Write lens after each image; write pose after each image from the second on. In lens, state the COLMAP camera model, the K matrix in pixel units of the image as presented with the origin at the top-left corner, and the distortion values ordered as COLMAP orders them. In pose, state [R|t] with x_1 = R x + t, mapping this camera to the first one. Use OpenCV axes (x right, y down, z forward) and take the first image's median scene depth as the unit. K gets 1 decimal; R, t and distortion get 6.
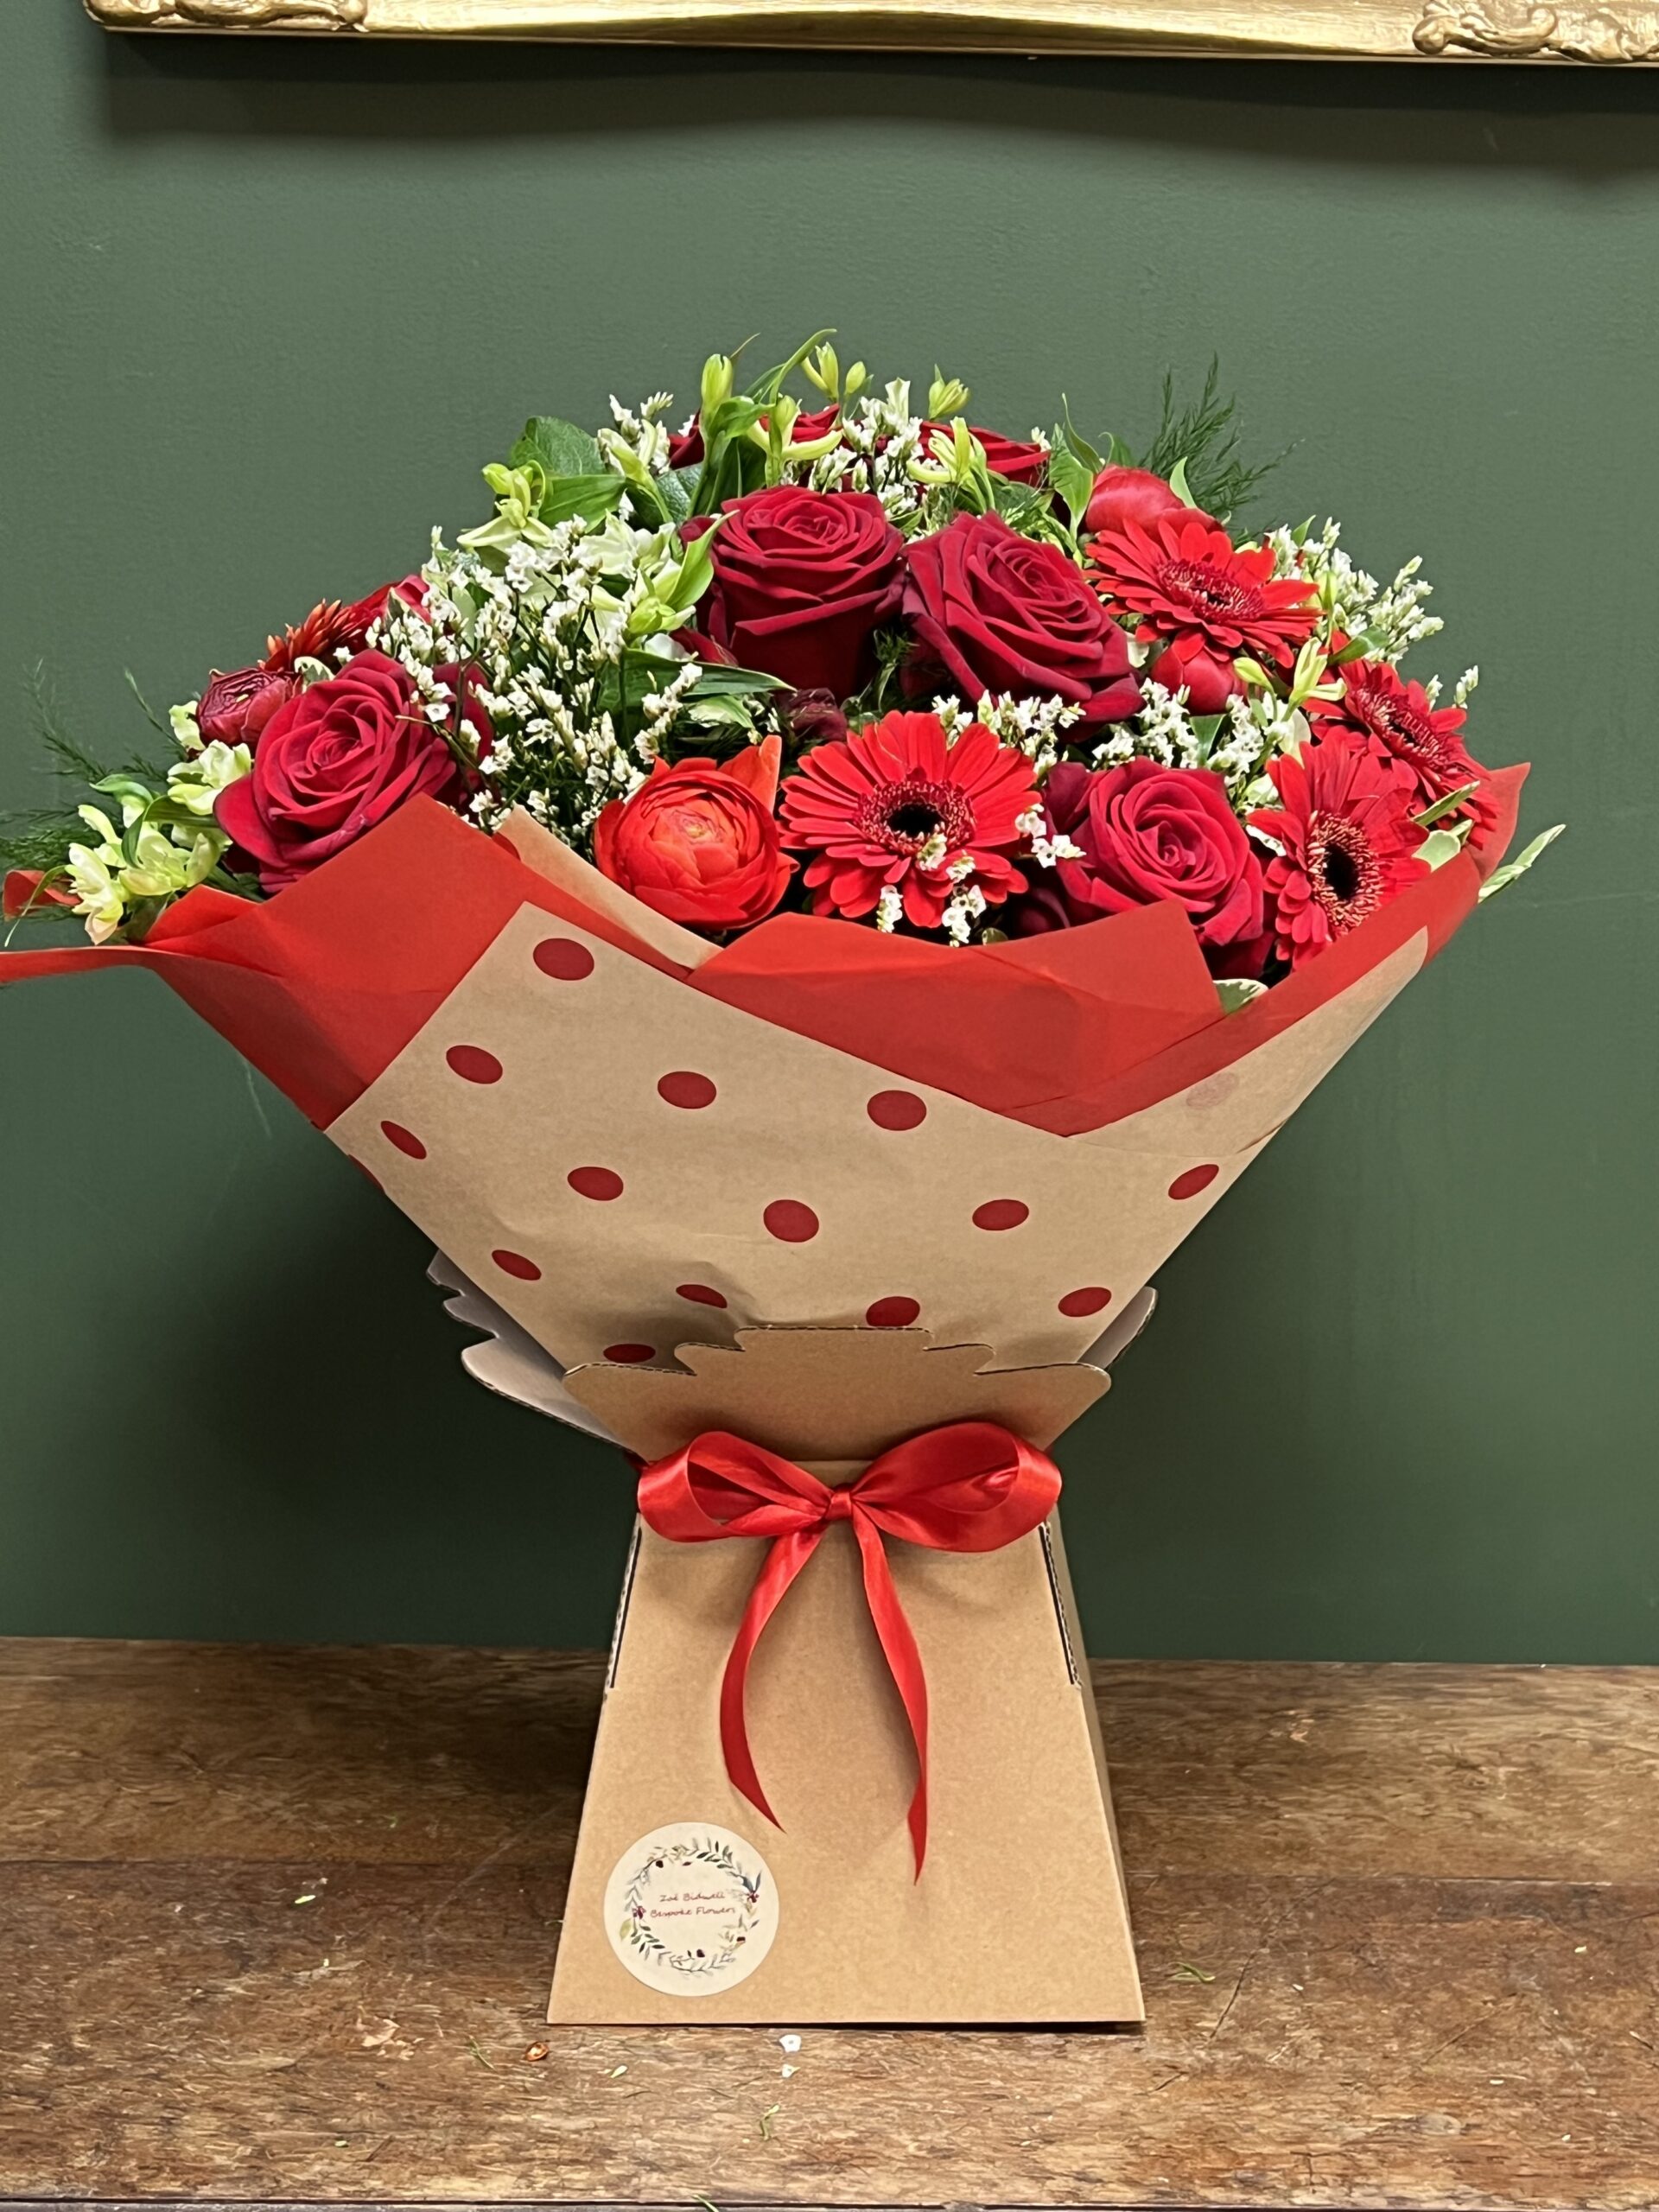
lens RADIAL K [[3442.2, 0, 841.4], [0, 3442.2, 1117.8], [0, 0, 1]] dist [0.066030, 0.000000]
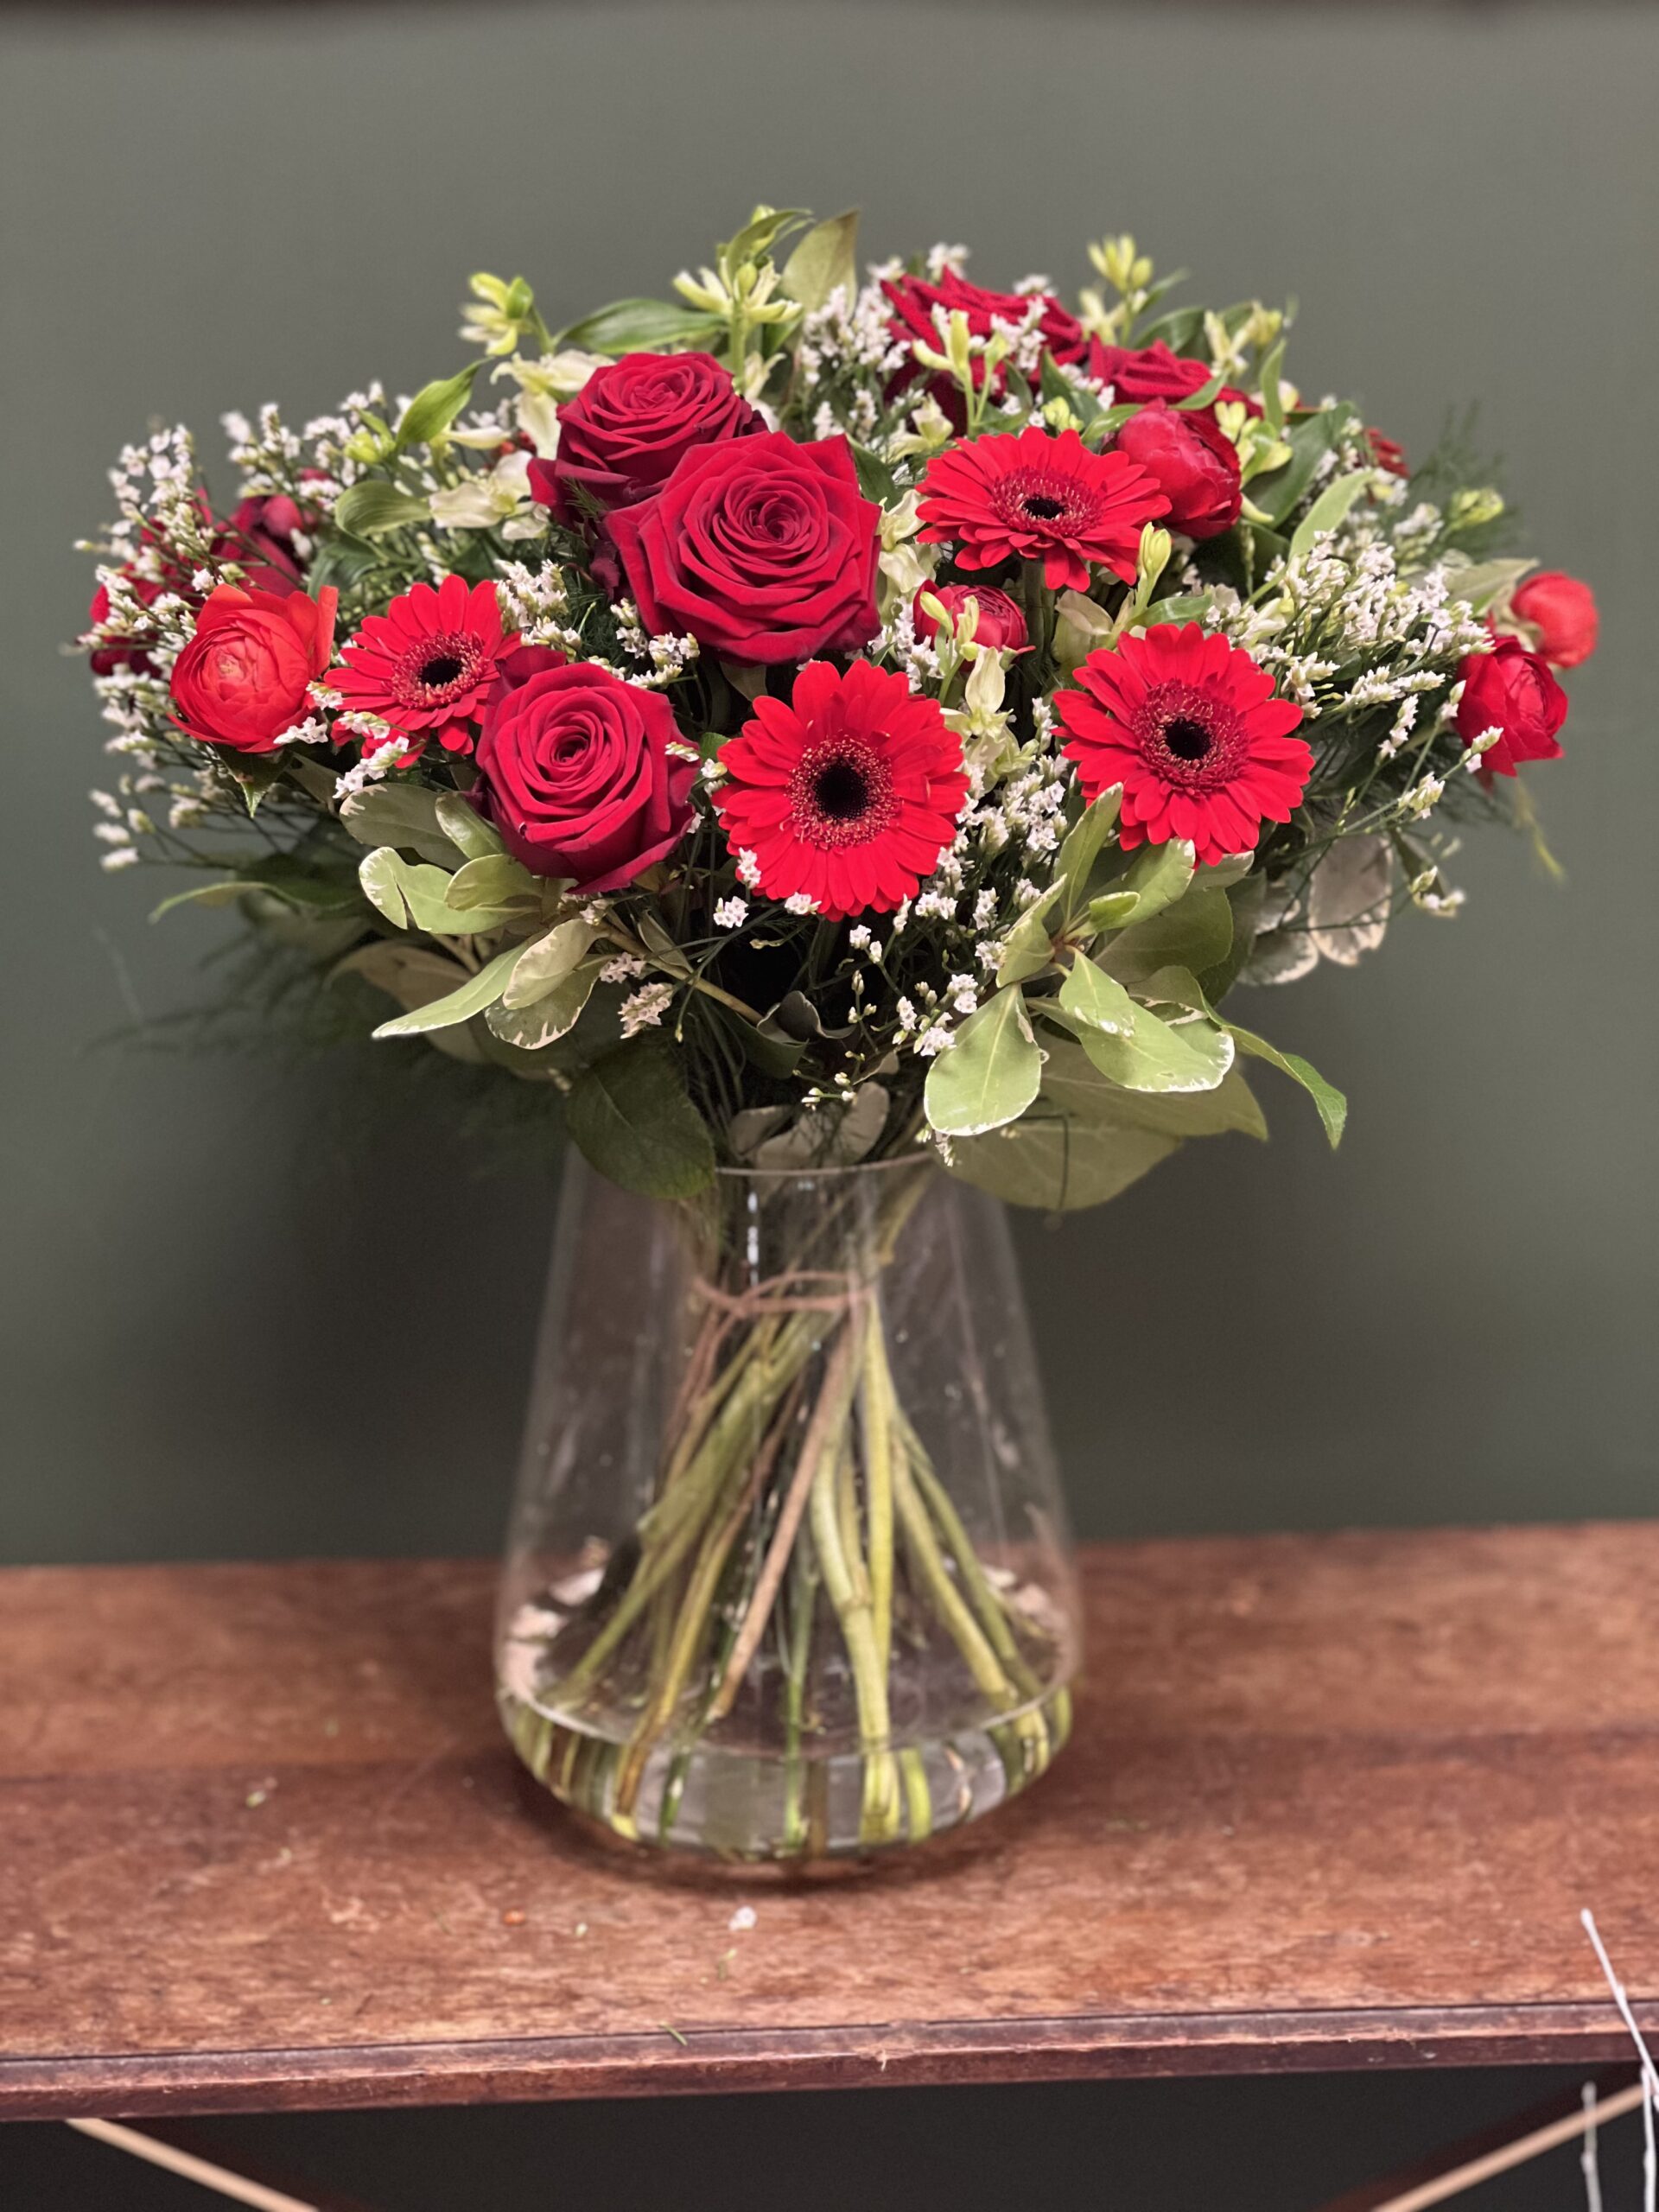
lens RADIAL K [[5111.5, 0, 867.5], [0, 5111.5, 978.8], [0, 0, 1]] dist [0.214460, 0.000000]
pose [[0.998799, -0.042594, 0.024221, -0.002127], [0.042091, 0.998895, 0.020906, -0.041403], [-0.025085, -0.019861, 0.999488, -0.544599]]
